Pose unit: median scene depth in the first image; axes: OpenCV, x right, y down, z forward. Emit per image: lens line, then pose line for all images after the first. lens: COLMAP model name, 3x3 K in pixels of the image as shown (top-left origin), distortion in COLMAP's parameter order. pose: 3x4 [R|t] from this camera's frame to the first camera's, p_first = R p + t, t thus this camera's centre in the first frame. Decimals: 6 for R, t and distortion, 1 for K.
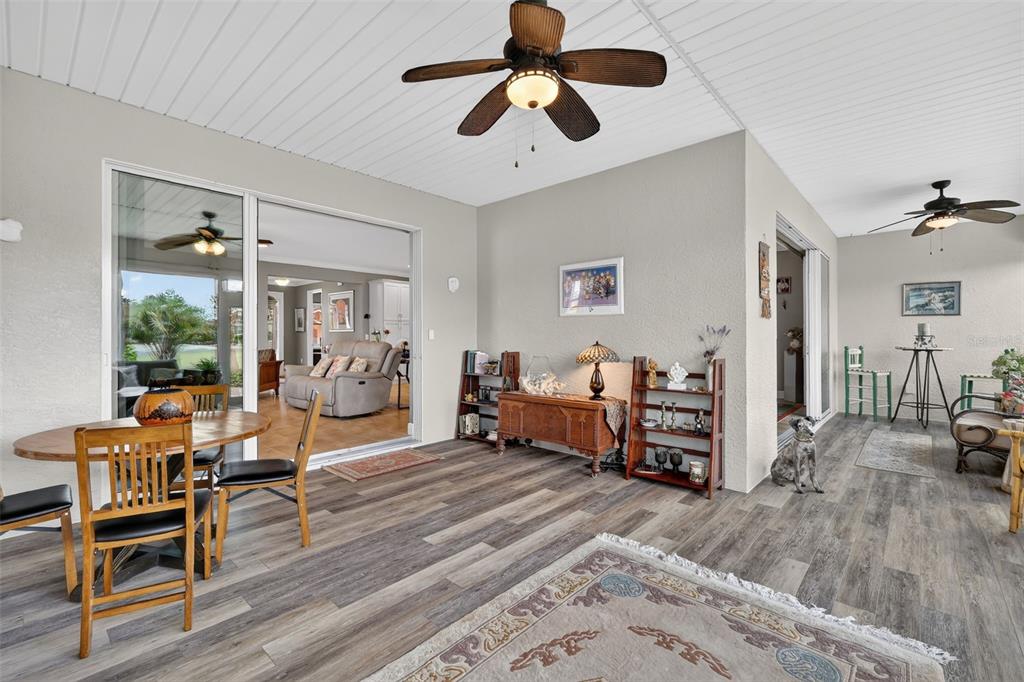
lens RADIAL K [[447.8, 0, 509.3], [0, 447.8, 336.6], [0, 0, 1]] dist [-0.001231, 0.000201]
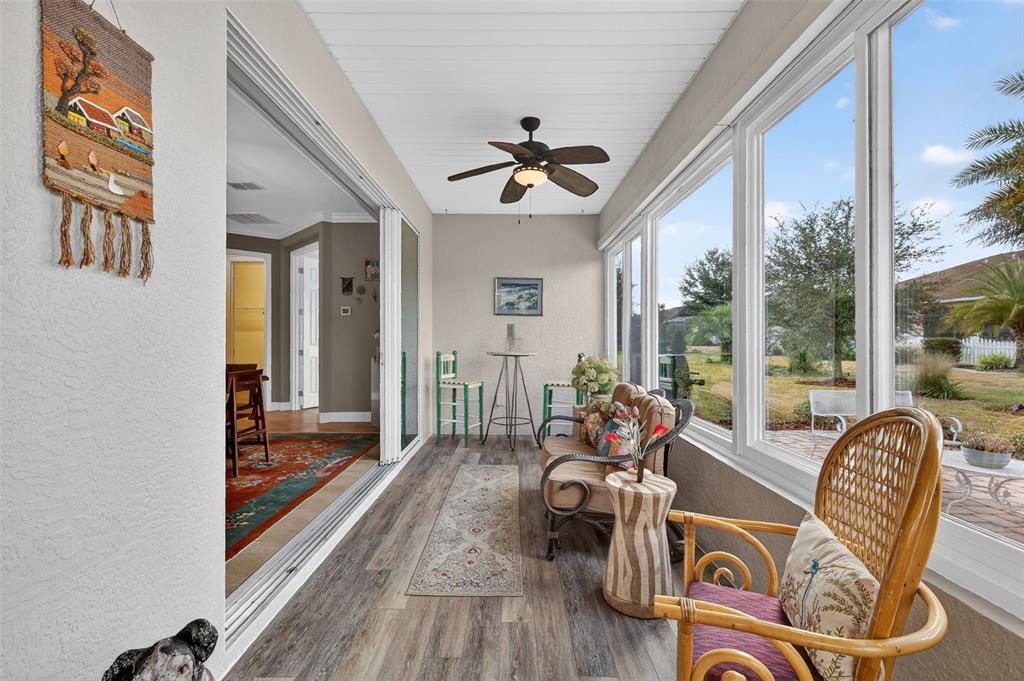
lens RADIAL K [[447.8, 0, 509.4], [0, 447.8, 339.8], [0, 0, 1]] dist [-0.001231, 0.000201]
pose [[0.741181, 0.002550, 0.671300, 0.341905], [-0.005511, 0.999982, 0.002286, -0.000805], [-0.671282, -0.005394, 0.741182, 0.363135]]
